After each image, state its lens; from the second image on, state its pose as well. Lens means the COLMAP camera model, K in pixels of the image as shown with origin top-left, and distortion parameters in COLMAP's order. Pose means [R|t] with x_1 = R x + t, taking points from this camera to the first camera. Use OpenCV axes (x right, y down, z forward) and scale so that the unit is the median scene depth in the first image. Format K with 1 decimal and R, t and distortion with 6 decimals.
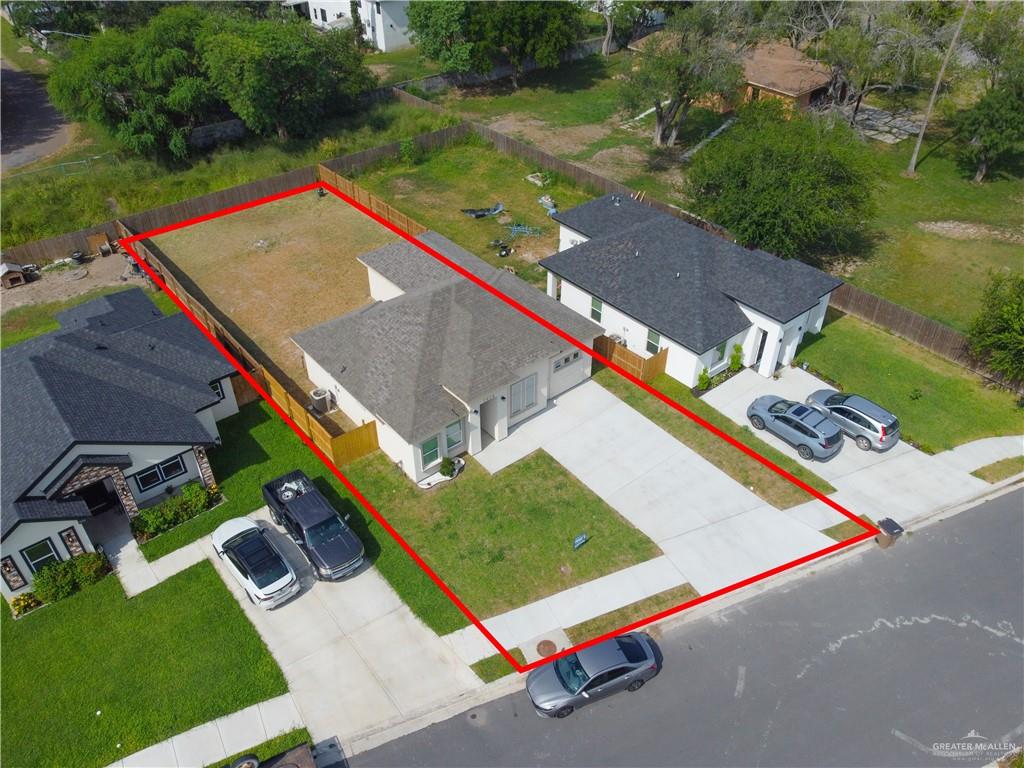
lens RADIAL K [[771.9, 0, 512.0], [0, 771.9, 384.0], [0, 0, 1]] dist [0.003397, 0.004513]
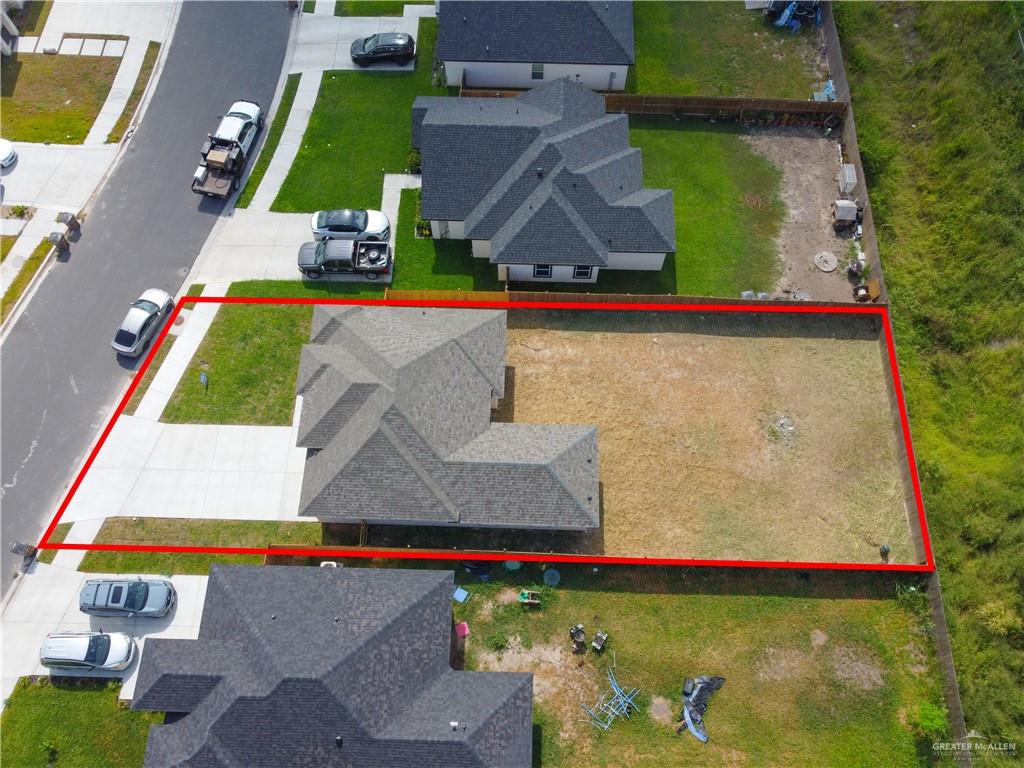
lens RADIAL K [[771.9, 0, 512.0], [0, 771.9, 384.0], [0, 0, 1]] dist [0.003397, 0.004513]
pose [[-0.658582, 0.694442, -0.289864, 0.138284], [-0.456979, -0.063042, 0.887240, -1.367505], [0.597863, 0.716782, 0.358864, 0.861183]]
